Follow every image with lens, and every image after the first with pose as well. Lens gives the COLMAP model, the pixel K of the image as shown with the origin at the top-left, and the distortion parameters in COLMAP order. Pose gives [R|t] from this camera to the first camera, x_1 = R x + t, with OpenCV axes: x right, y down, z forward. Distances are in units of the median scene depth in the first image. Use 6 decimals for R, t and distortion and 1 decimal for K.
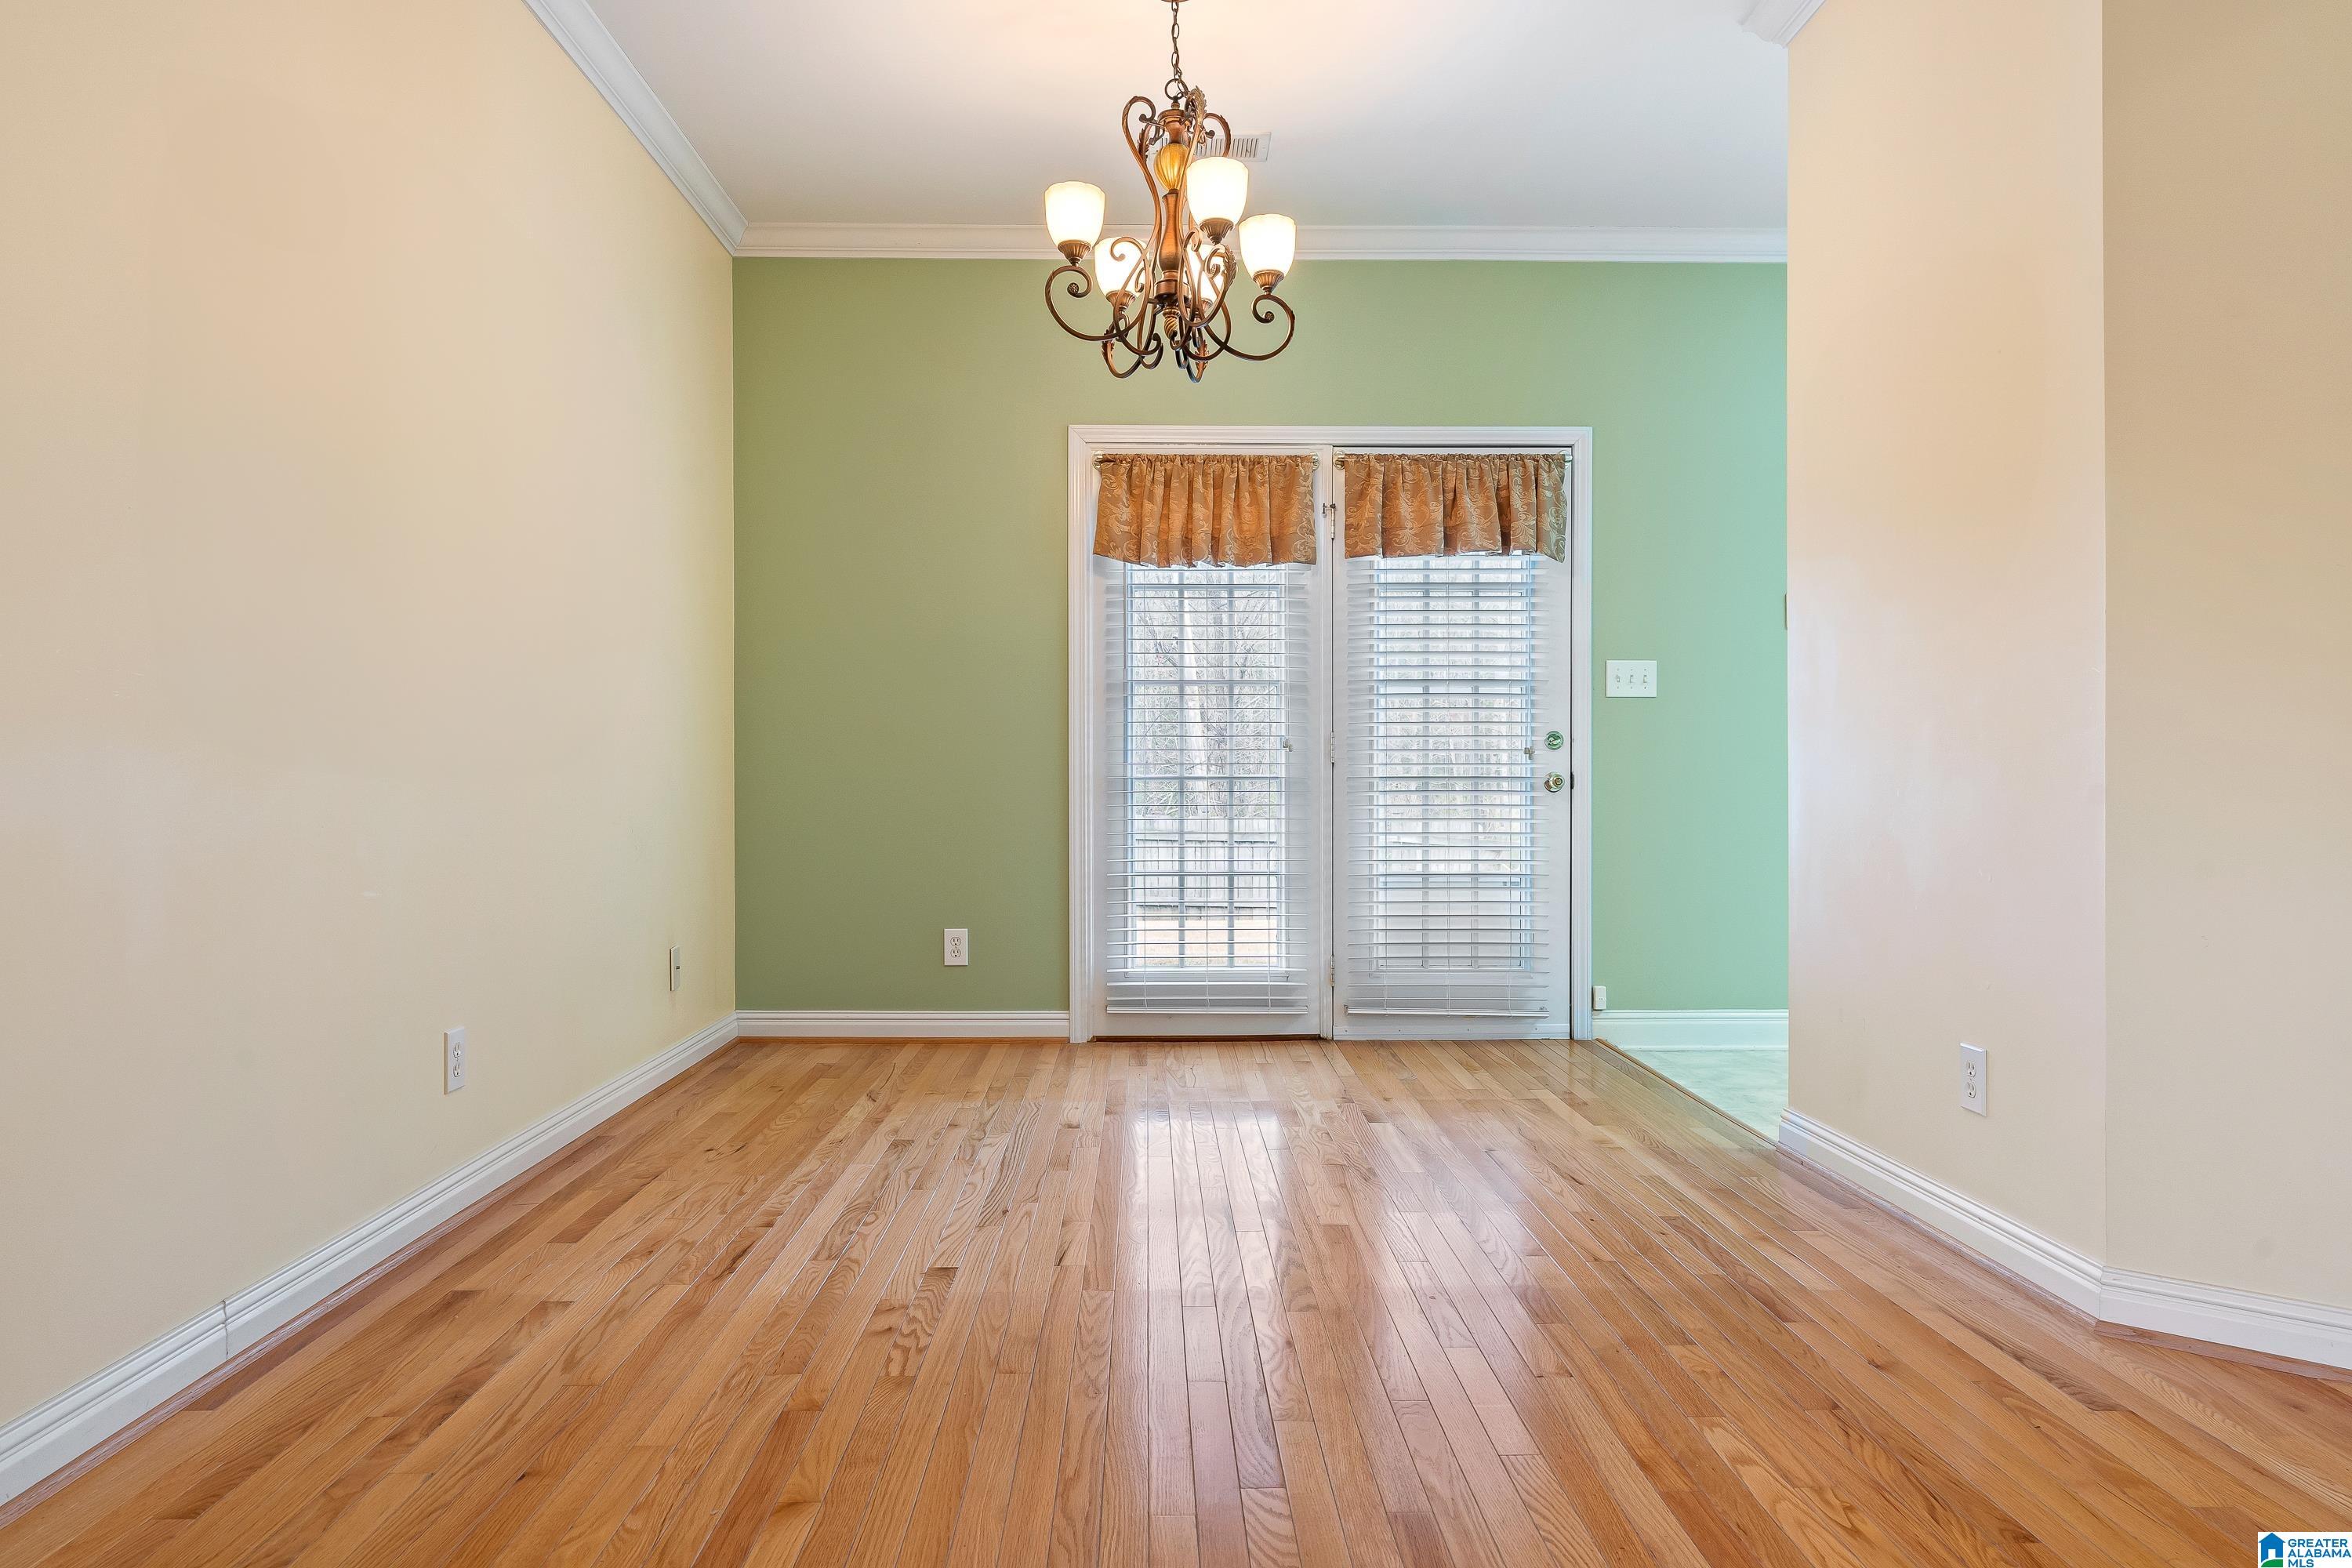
lens RADIAL K [[1463.9, 0, 1173.5], [0, 1463.9, 771.7], [0, 0, 1]] dist [0.004917, 0.000244]
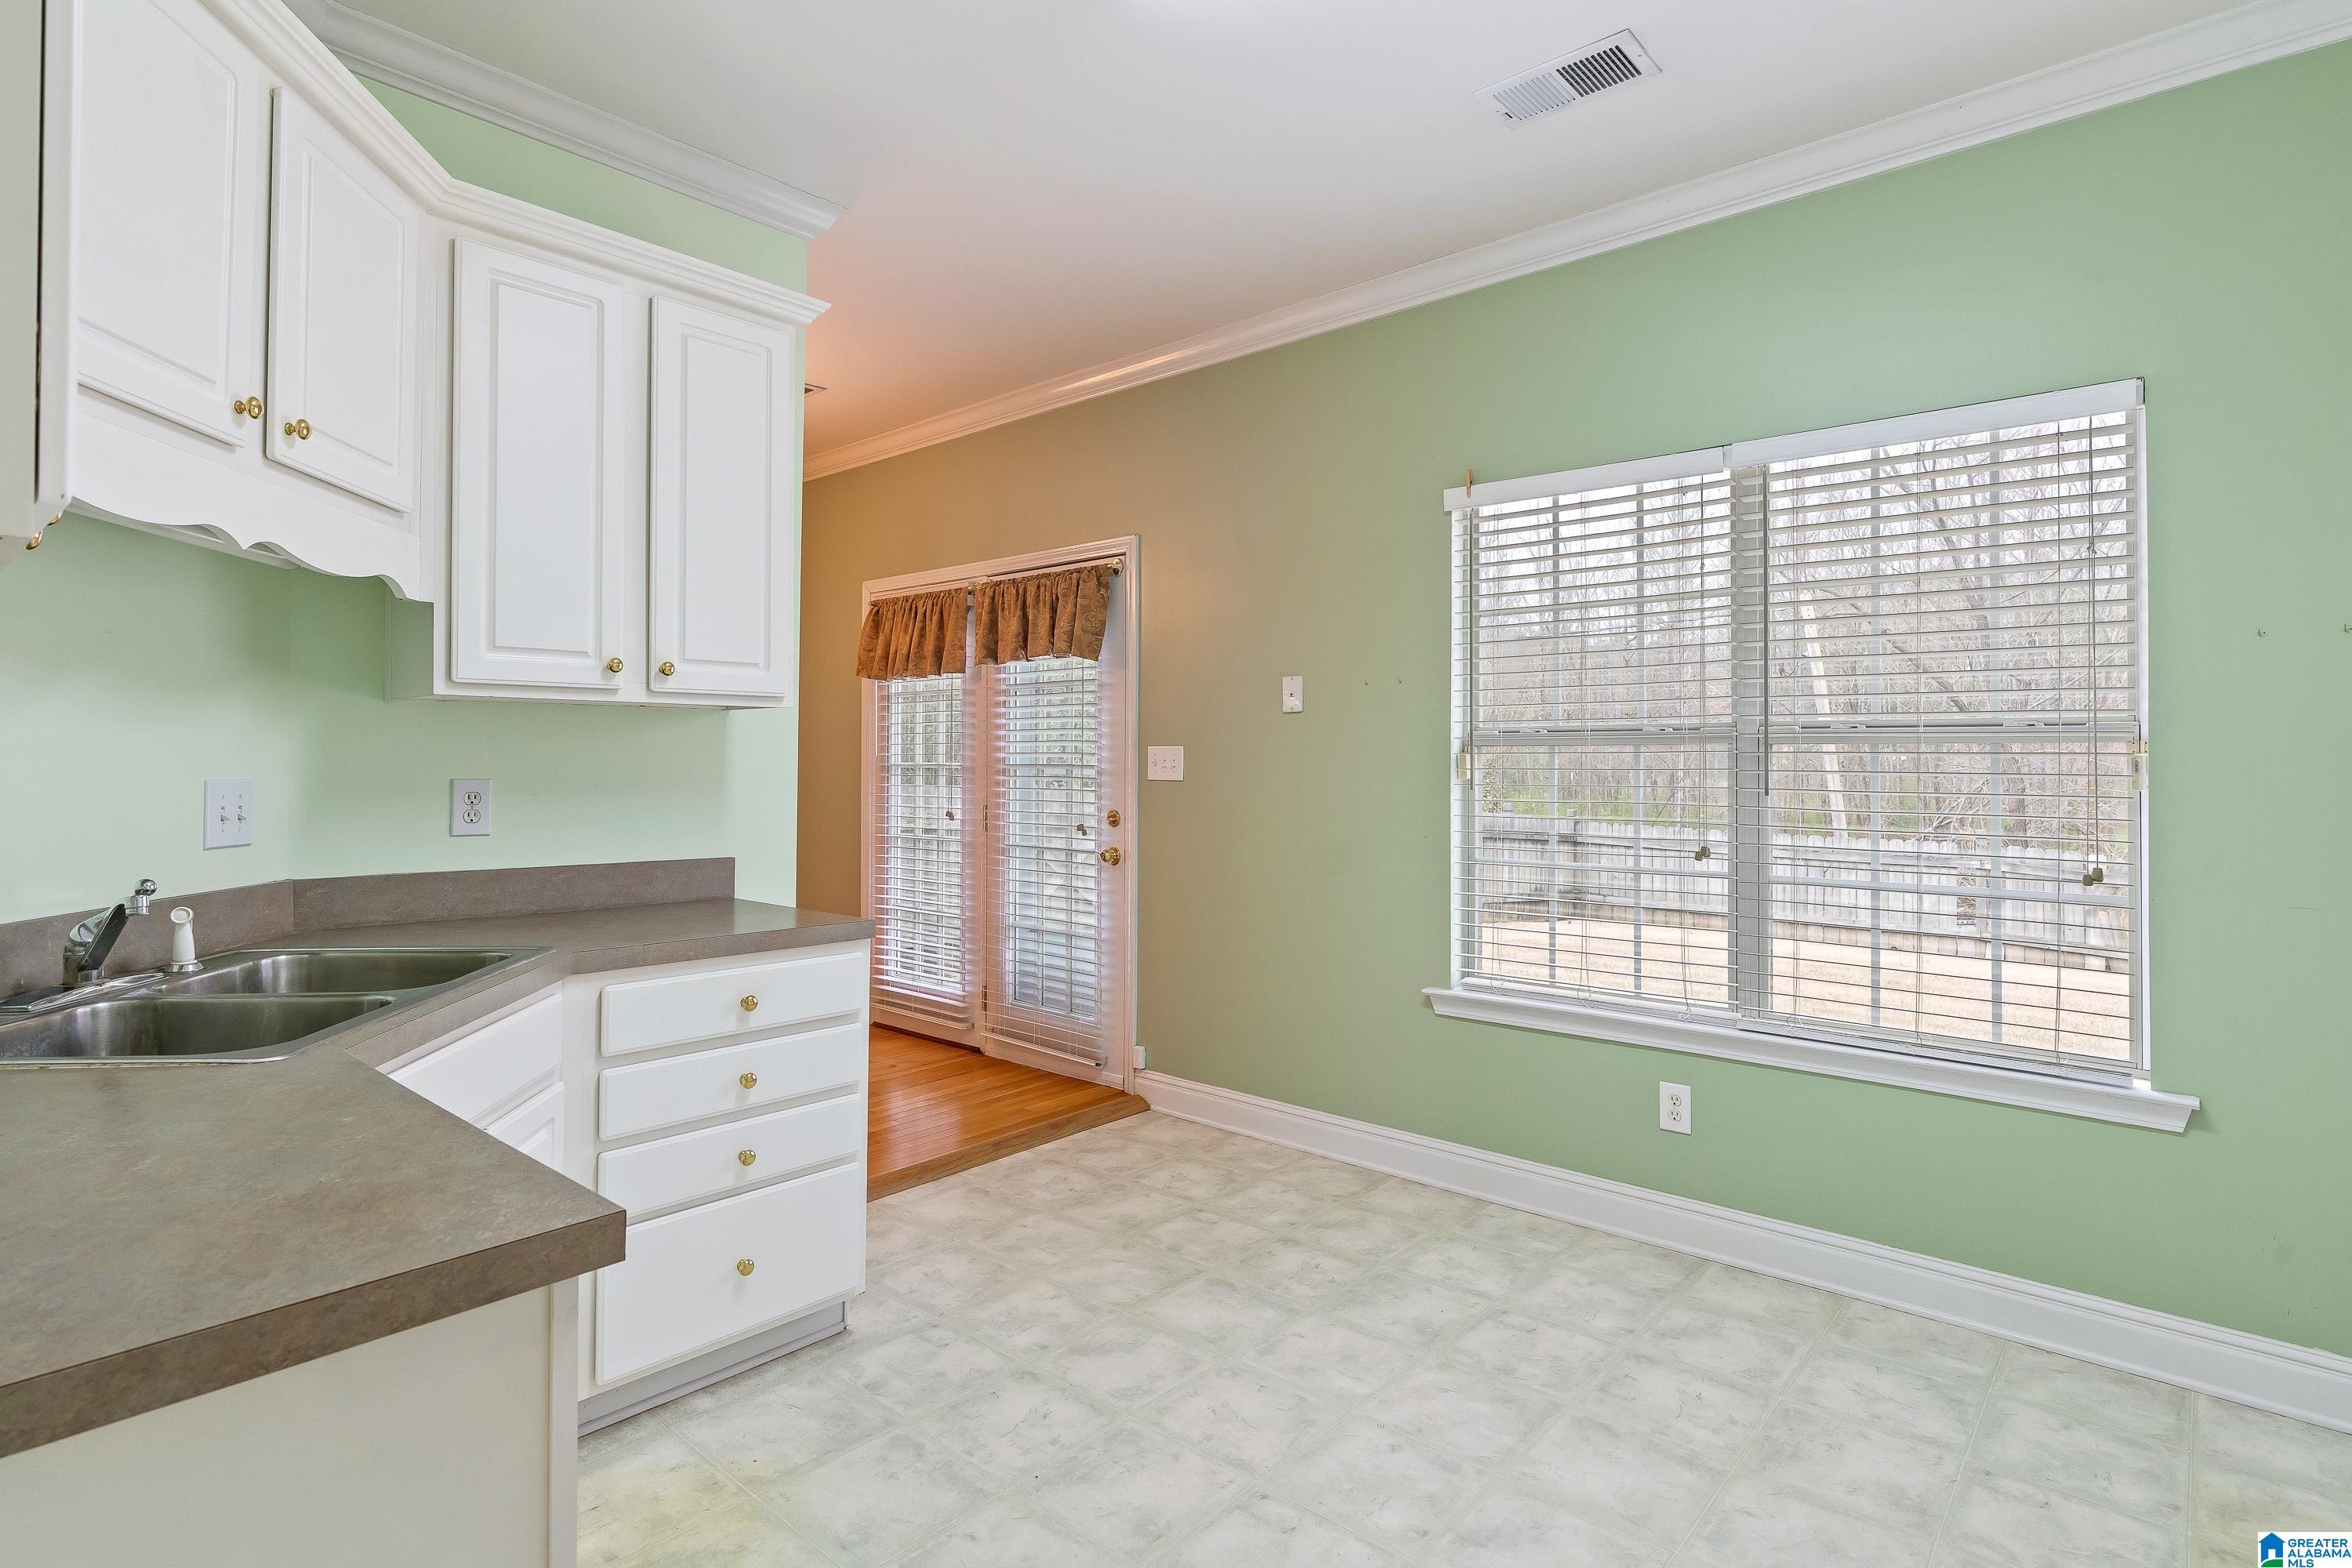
lens RADIAL K [[1169.2, 0, 1169.9], [0, 1169.2, 775.2], [0, 0, 1]] dist [-0.002371, 0.000183]
pose [[0.739658, 0.008161, -0.672933, 0.891380], [-0.019991, 0.999752, -0.009848, -0.046741], [0.672686, 0.020737, 0.739638, 0.370909]]
